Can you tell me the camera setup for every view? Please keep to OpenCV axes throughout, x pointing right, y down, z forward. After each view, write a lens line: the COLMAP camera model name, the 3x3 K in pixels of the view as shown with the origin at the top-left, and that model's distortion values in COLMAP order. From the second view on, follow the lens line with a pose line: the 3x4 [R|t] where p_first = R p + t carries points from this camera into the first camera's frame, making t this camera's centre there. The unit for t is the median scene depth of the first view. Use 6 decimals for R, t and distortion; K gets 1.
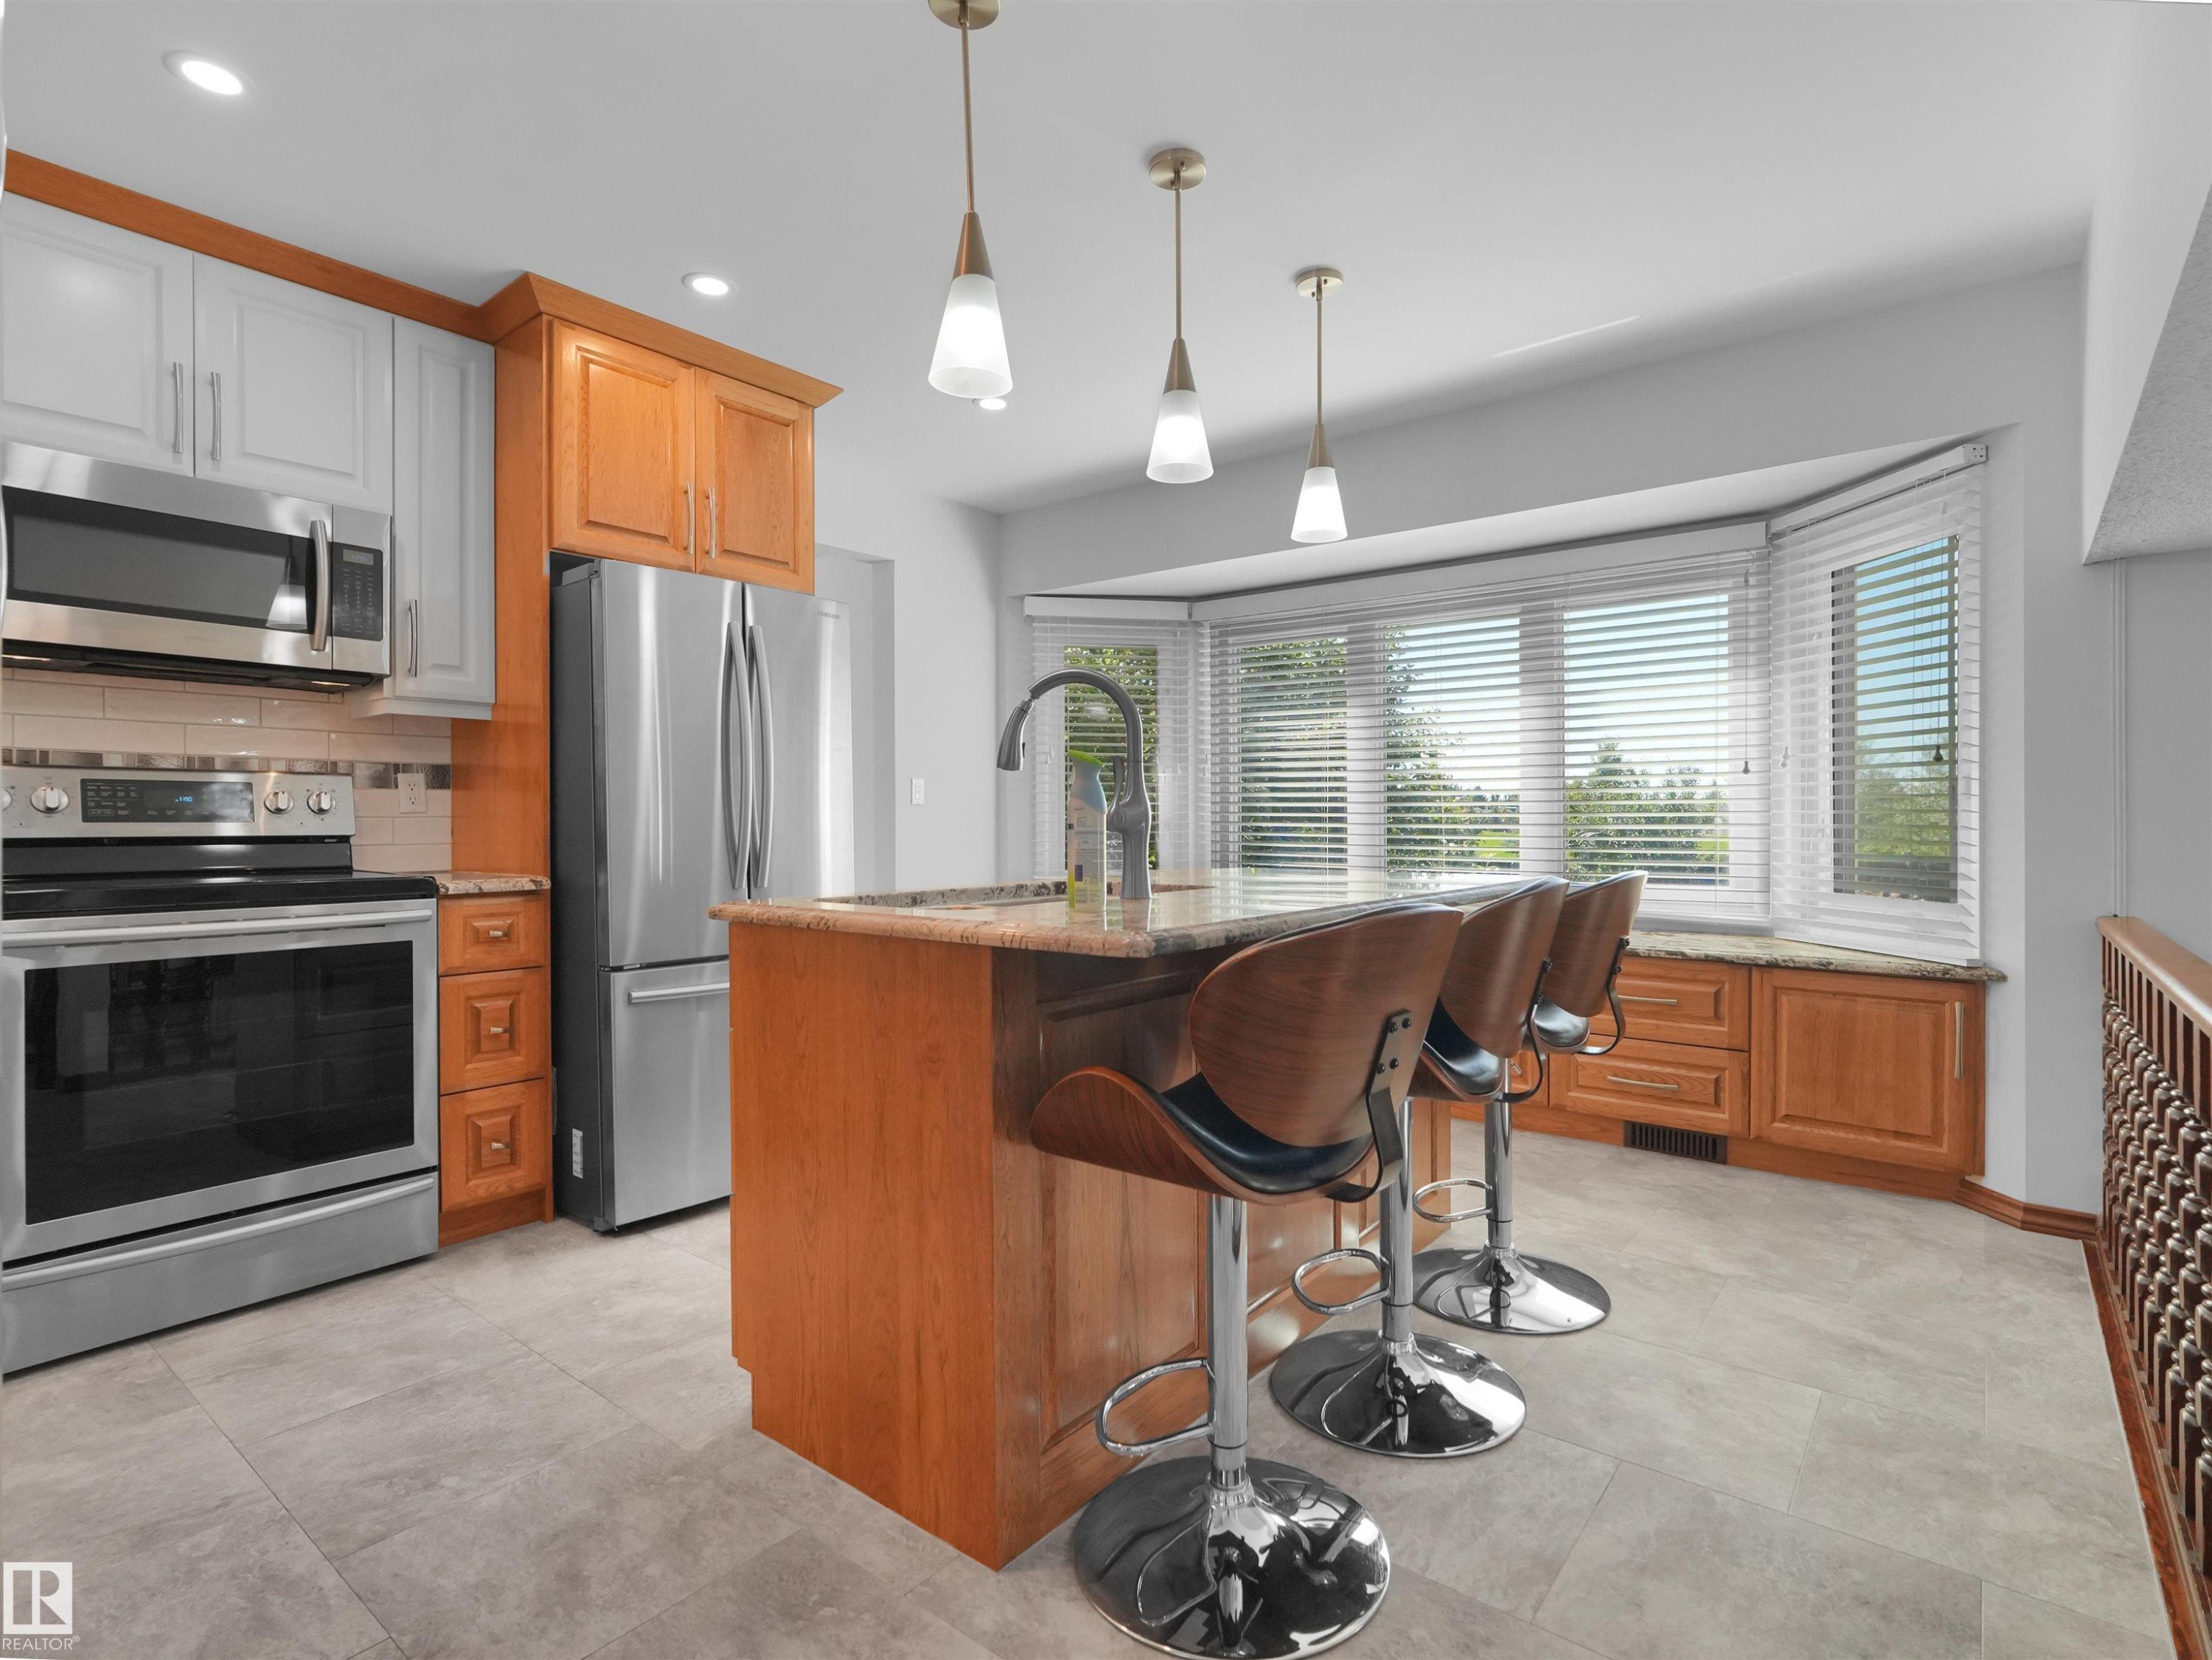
lens RADIAL K [[1096.8, 0, 1109.6], [0, 1096.8, 824.8], [0, 0, 1]] dist [0.003171, 0.001234]
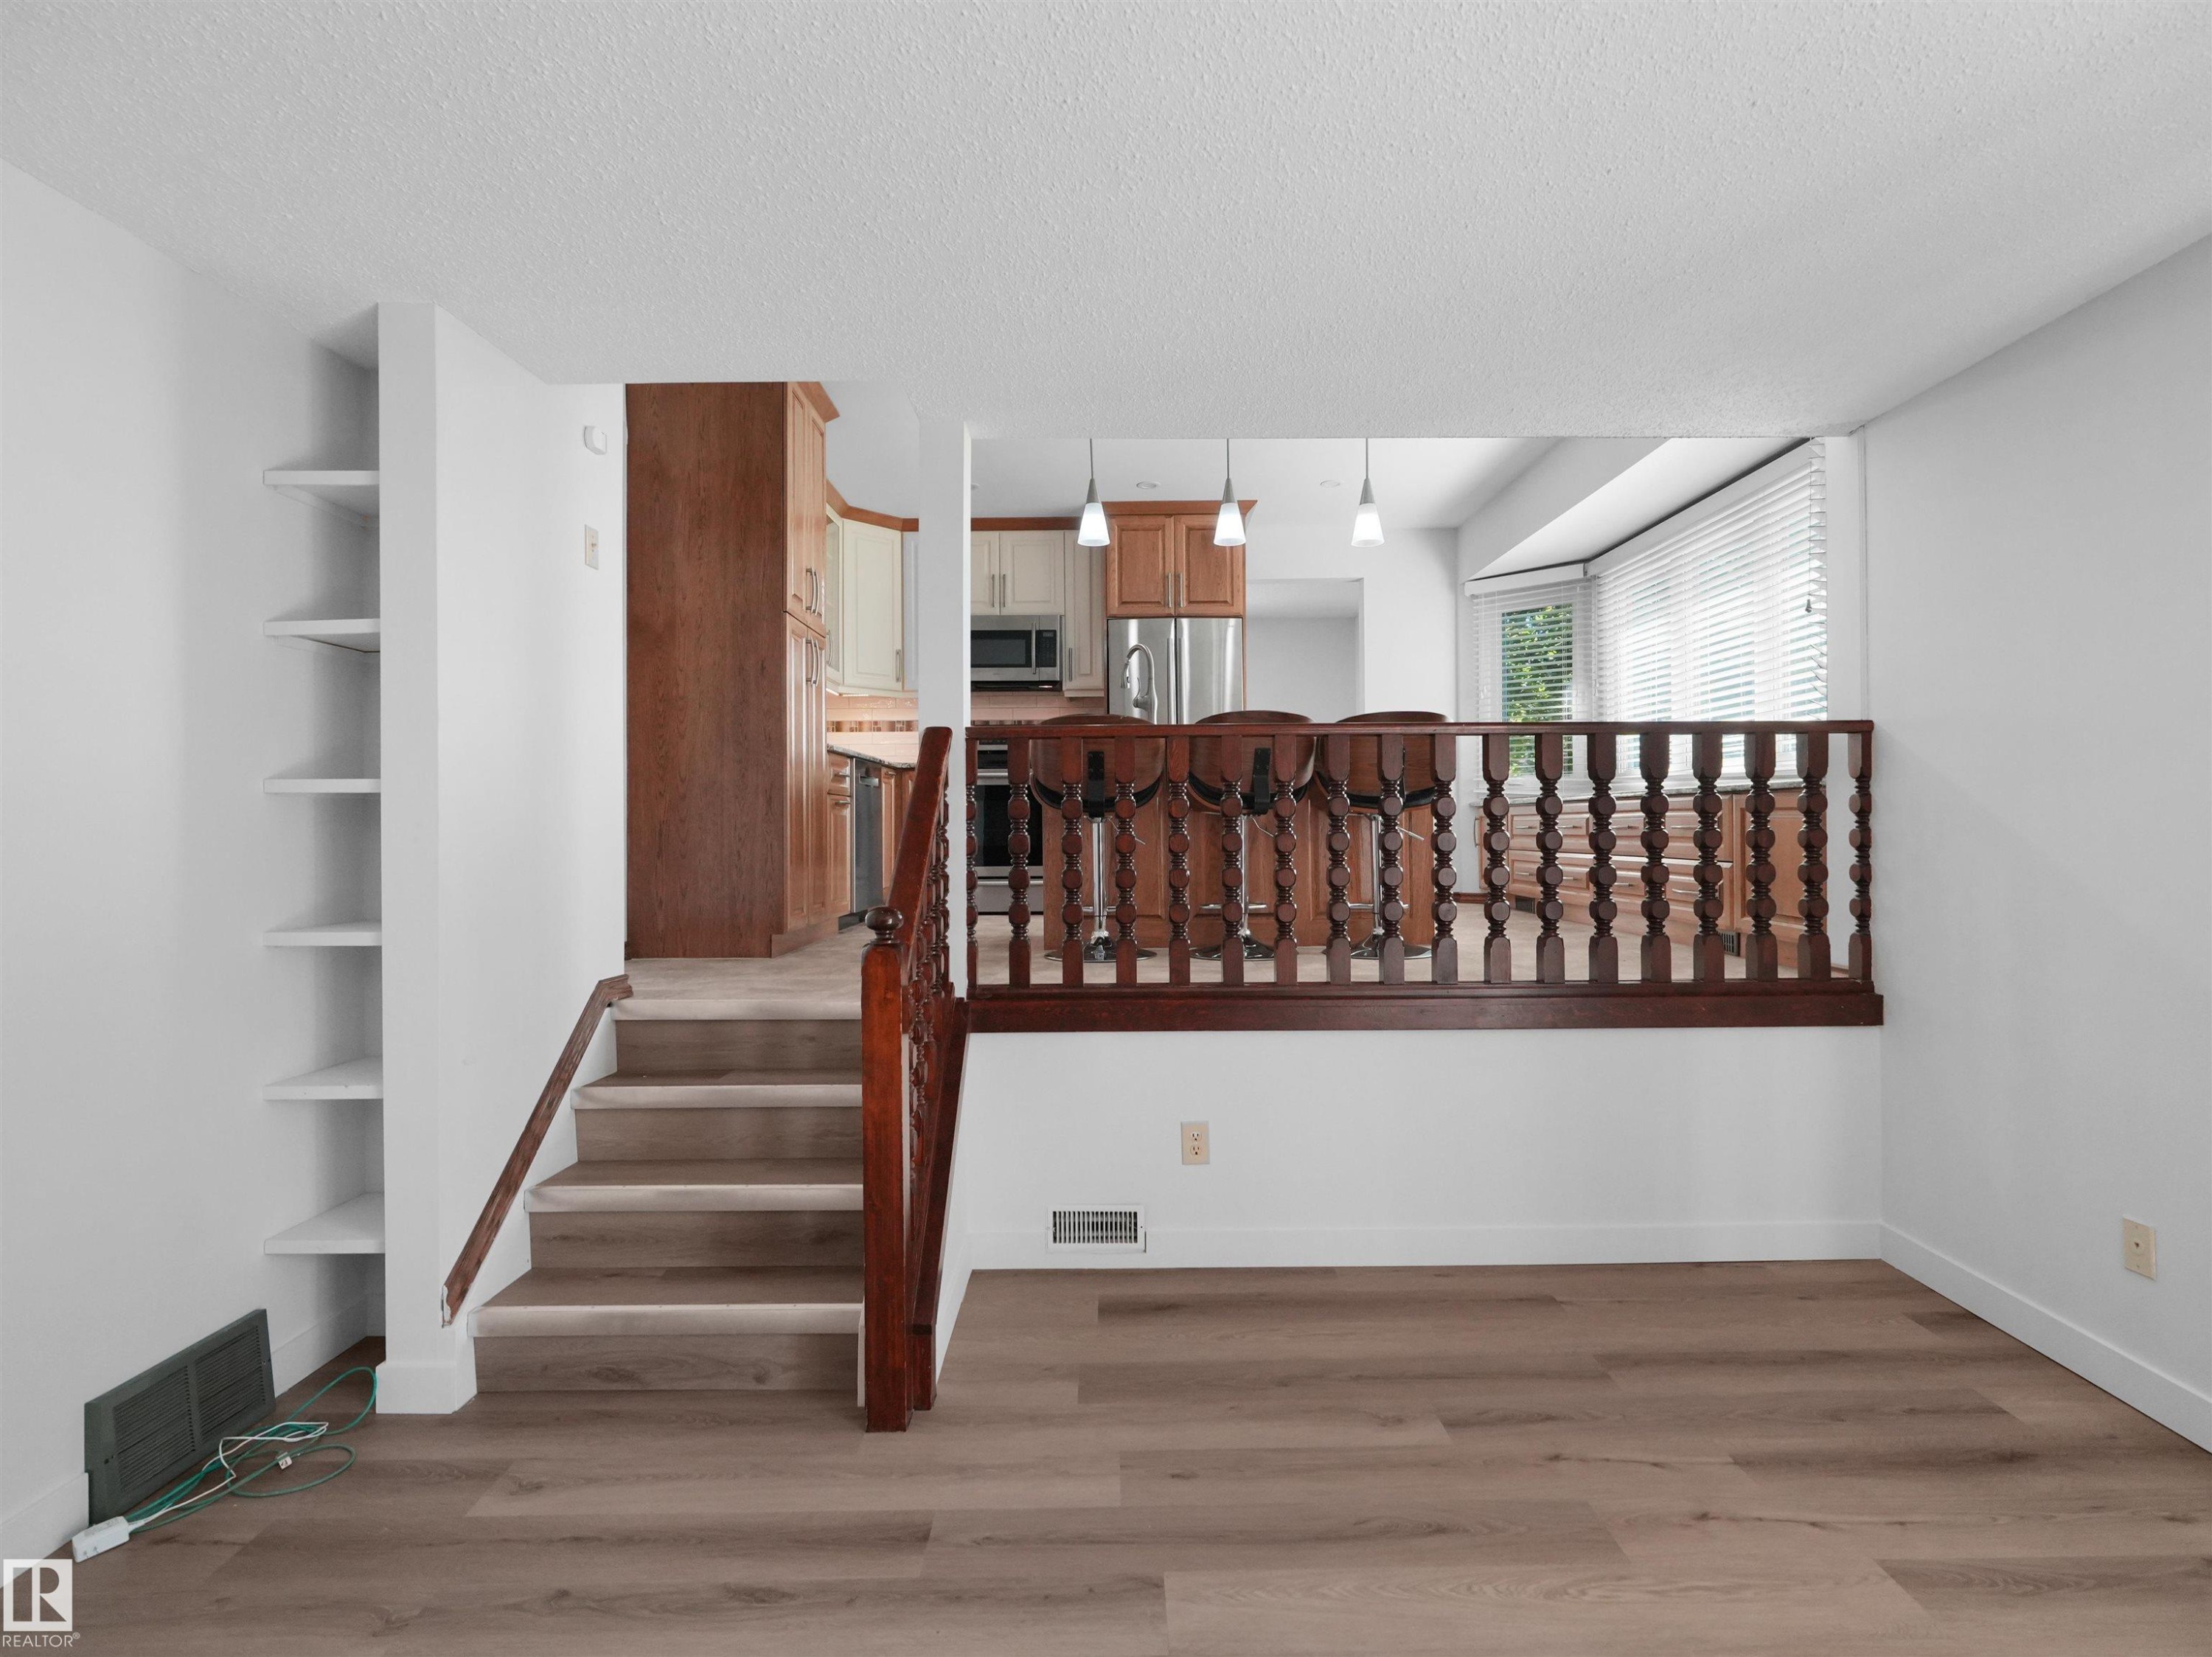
lens RADIAL K [[1096.7, 0, 1109.5], [0, 1096.7, 827.0], [0, 0, 1]] dist [0.003171, 0.001234]
pose [[0.628972, -0.001574, -0.777426, 1.314551], [0.004941, 0.999986, 0.001973, 0.185604], [0.777412, -0.005082, 0.628971, -0.448365]]
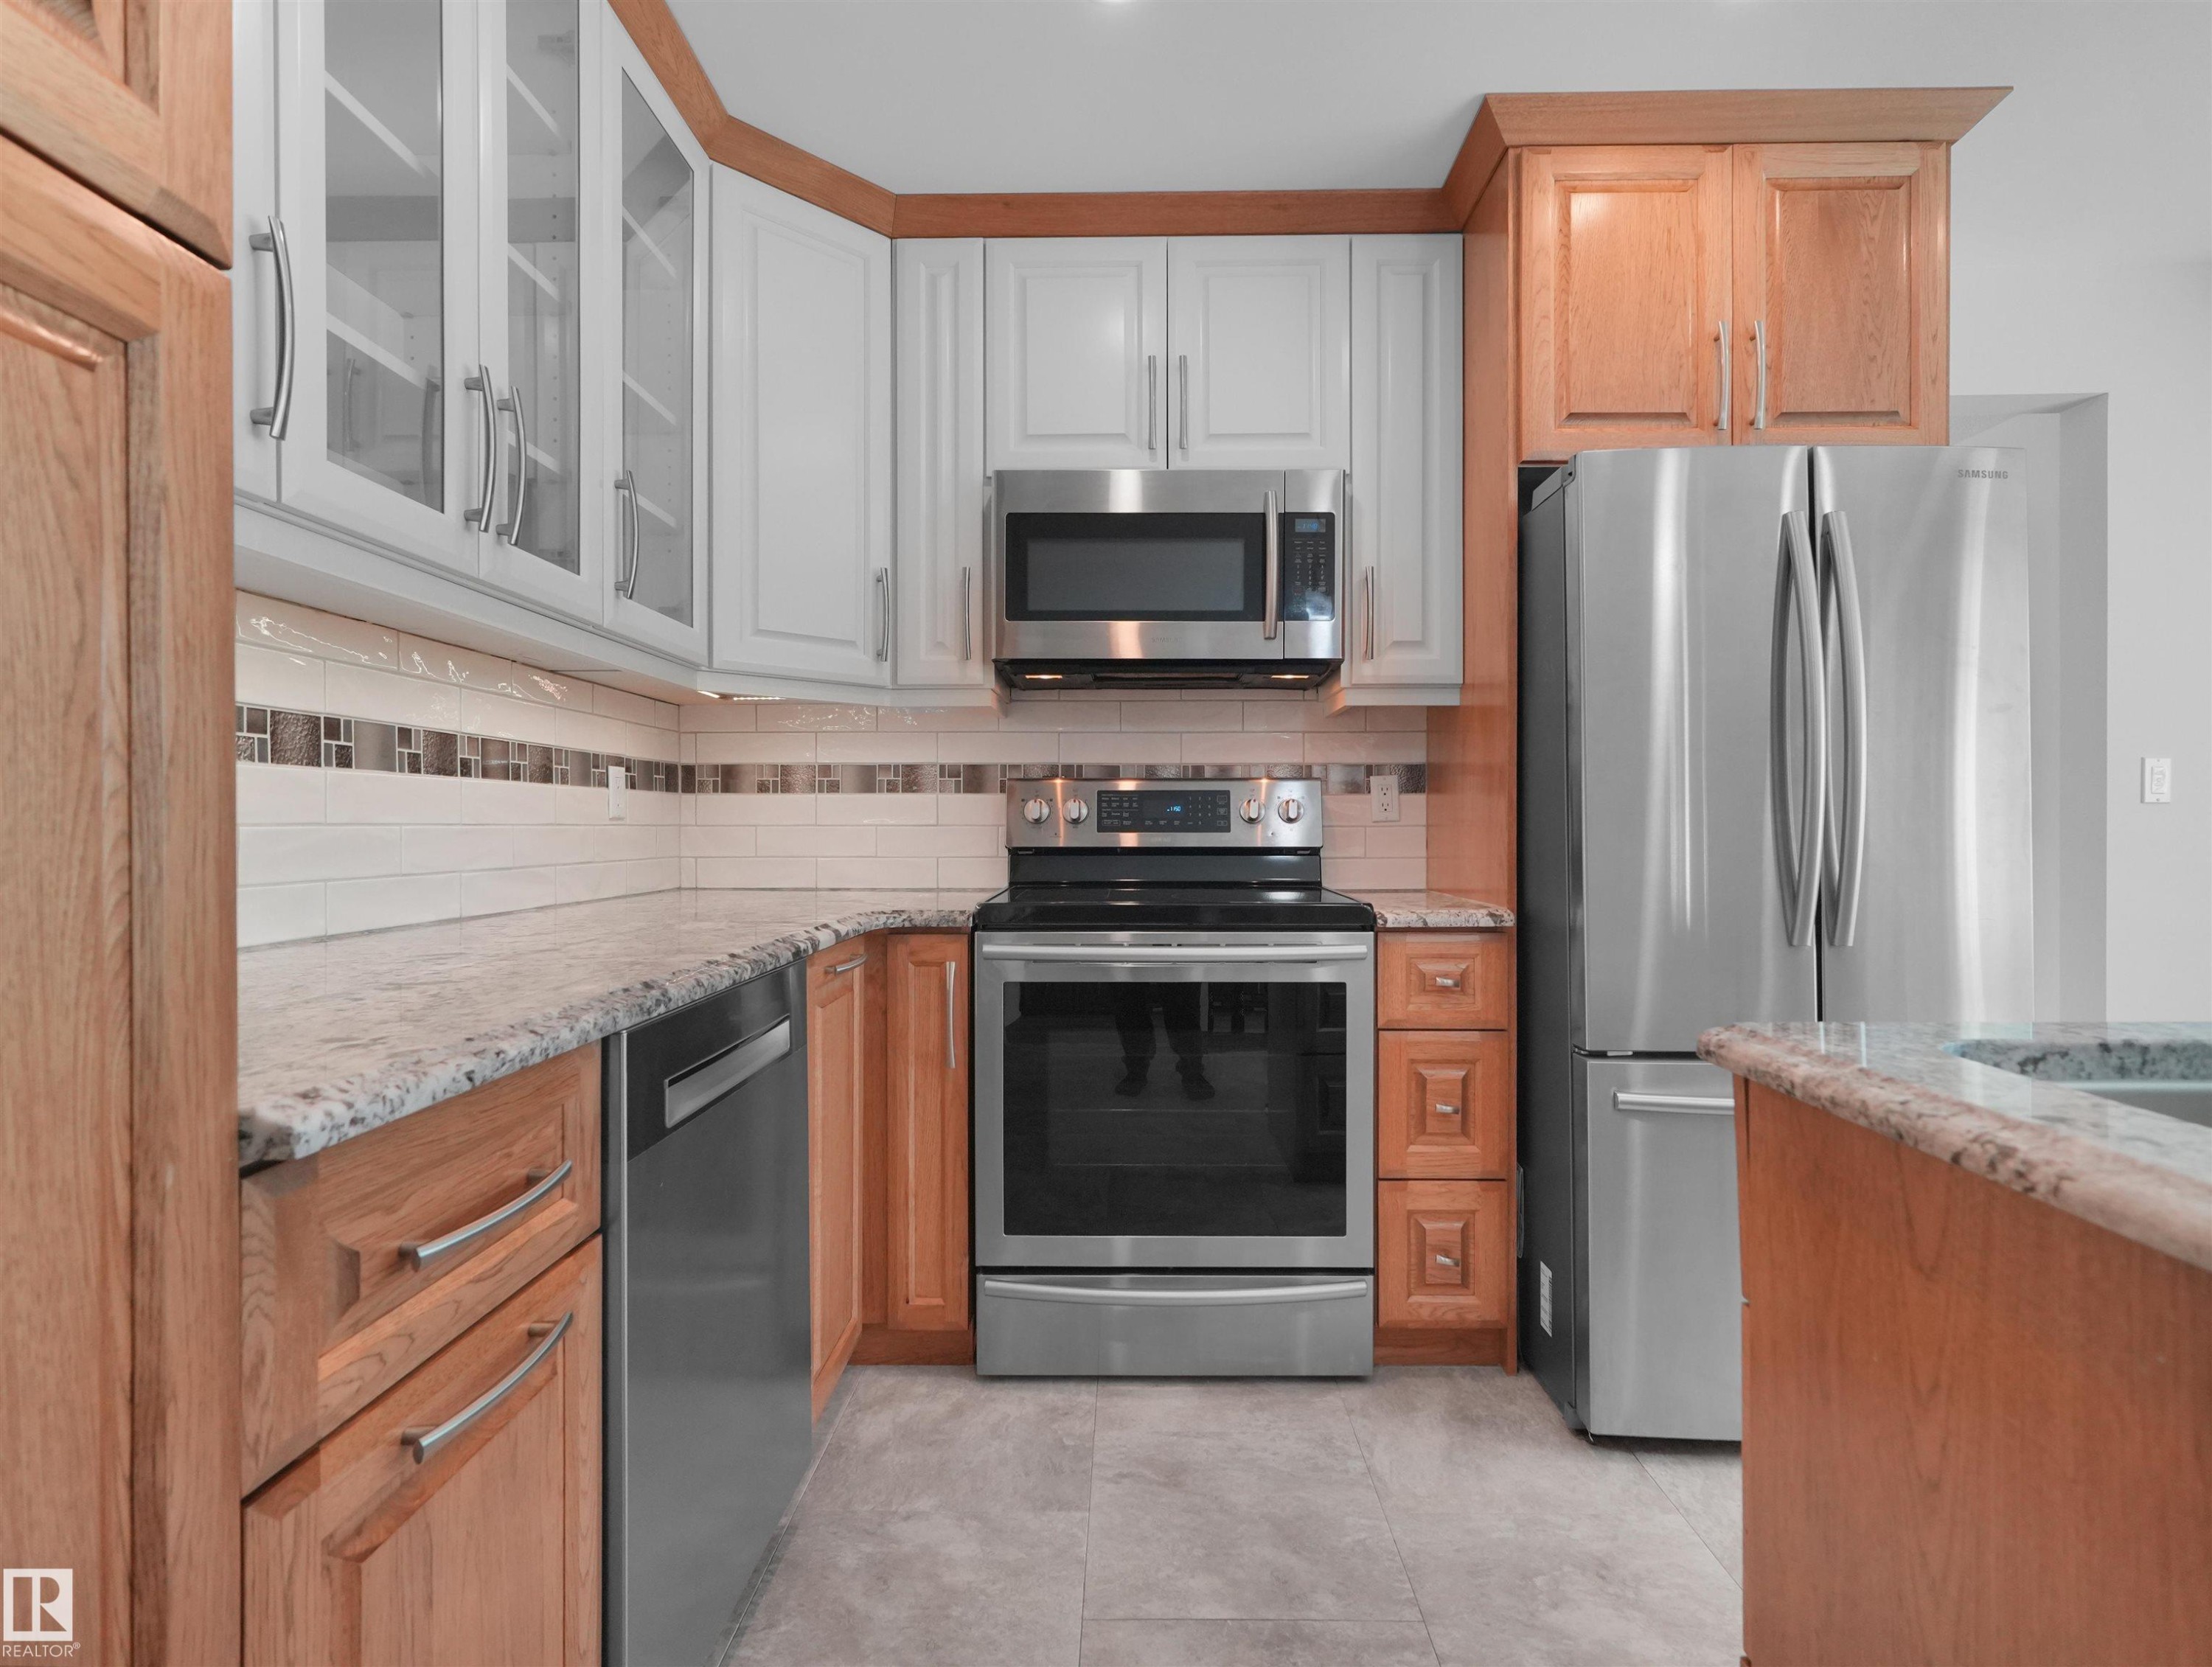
lens RADIAL K [[1105.9, 0, 1104.9], [0, 1105.9, 830.2], [0, 0, 1]] dist [-0.013209, 0.005637]
pose [[0.615194, 0.006945, -0.788345, -0.098219], [-0.002213, 0.999972, 0.007082, -0.010864], [0.788373, -0.002612, 0.615192, 0.335902]]
